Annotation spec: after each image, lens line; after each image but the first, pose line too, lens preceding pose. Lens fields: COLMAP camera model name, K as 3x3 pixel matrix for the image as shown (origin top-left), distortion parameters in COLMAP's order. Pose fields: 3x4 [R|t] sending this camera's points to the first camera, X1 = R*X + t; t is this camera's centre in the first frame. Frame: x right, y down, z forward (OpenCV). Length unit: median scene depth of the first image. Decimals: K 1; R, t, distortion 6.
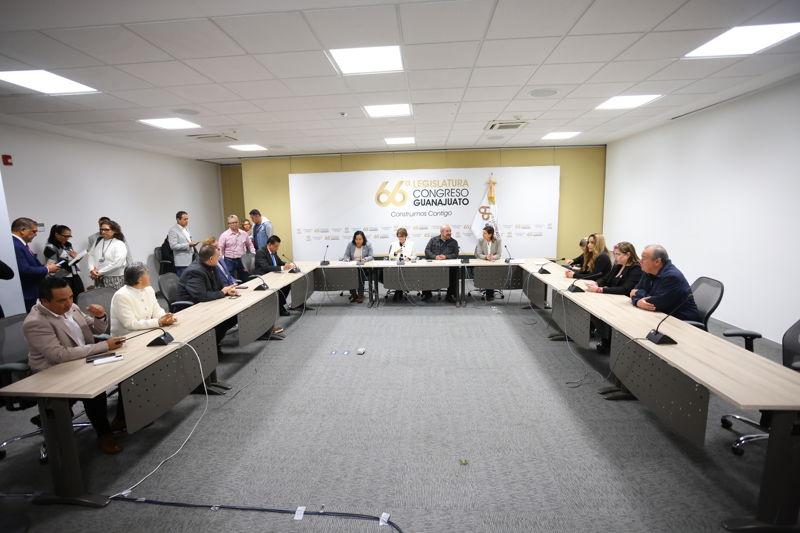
lens RADIAL K [[402.1, 0, 391.6], [0, 402.1, 268.7], [0, 0, 1]] dist [-0.047442, 0.015304]
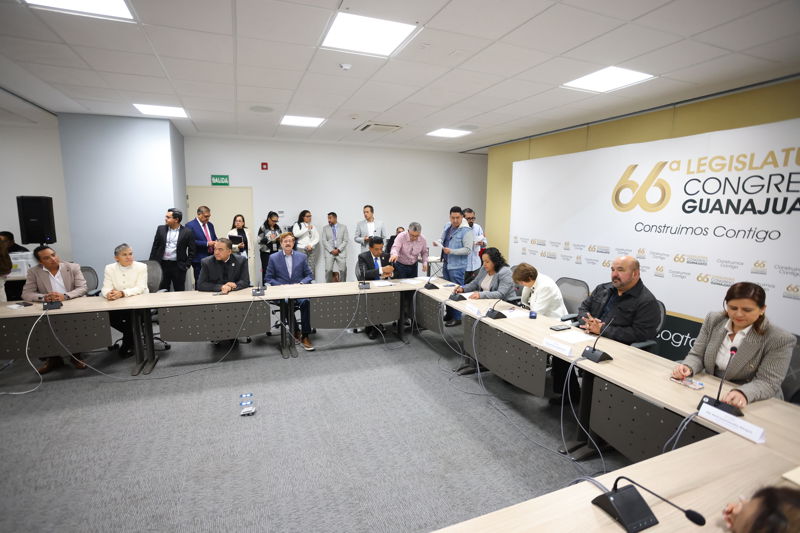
lens RADIAL K [[390.4, 0, 379.8], [0, 390.4, 265.2], [0, 0, 1]] dist [-0.033712, 0.015593]
pose [[0.418580, 0.162909, -0.893449, 0.543566], [-0.161570, 0.981444, 0.103258, -0.141680], [0.893692, 0.101133, 0.437134, 0.816927]]
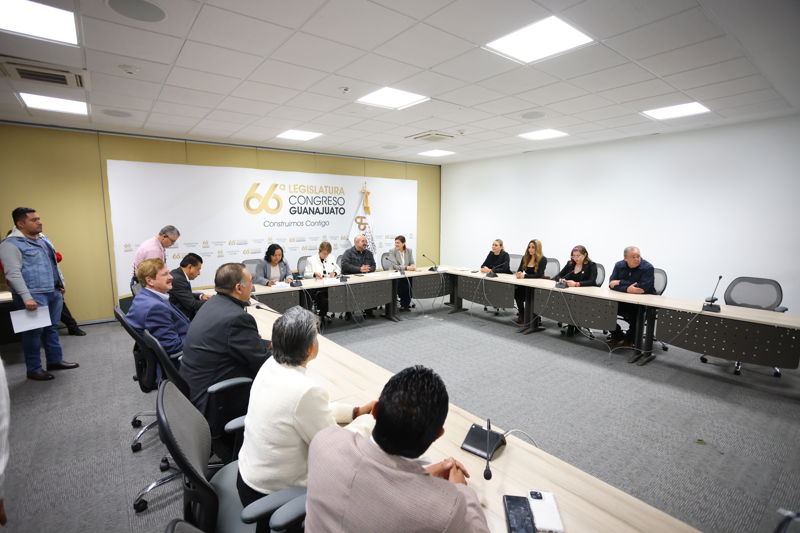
lens RADIAL K [[402.1, 0, 393.4], [0, 402.1, 273.6], [0, 0, 1]] dist [-0.047442, 0.015304]
pose [[0.737657, -0.070131, 0.671524, -0.606241], [0.086103, 0.996241, 0.009461, -0.034041], [-0.669663, 0.050841, 0.740923, 0.389801]]
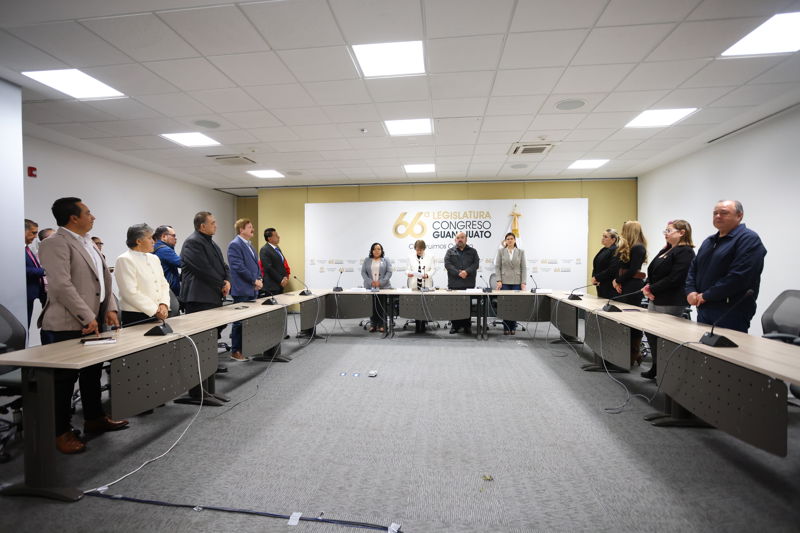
lens RADIAL K [[420.0, 0, 384.6], [0, 420.0, 268.9], [0, 0, 1]] dist [-0.043666, 0.015780]
pose [[0.998032, 0.023650, -0.058081, 0.000270], [-0.031153, 0.990776, -0.131878, 0.087240], [0.054427, 0.133428, 0.989563, 0.024278]]
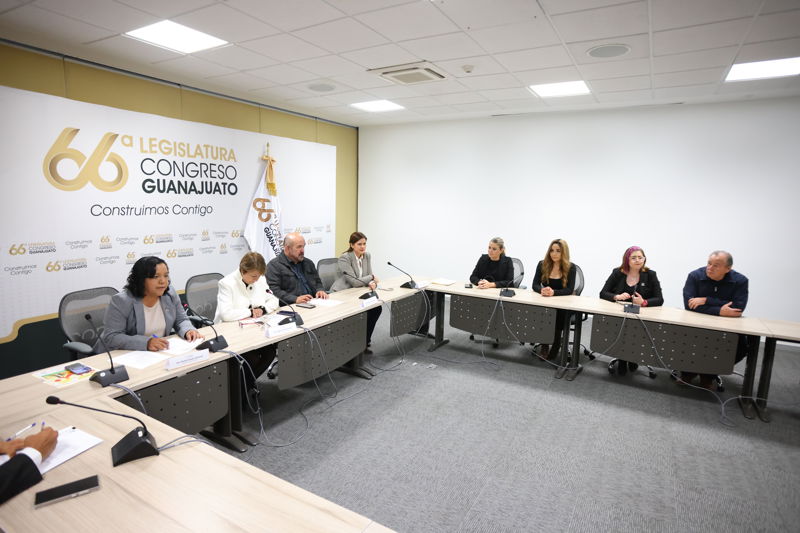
lens RADIAL K [[460.9, 0, 394.8], [0, 460.9, 263.8], [0, 0, 1]] dist [-0.017136, 0.009601]
pose [[0.431849, -0.092143, 0.897227, -0.499465], [0.106473, 0.993020, 0.050734, -0.120429], [-0.895639, 0.073621, 0.438646, 0.872878]]
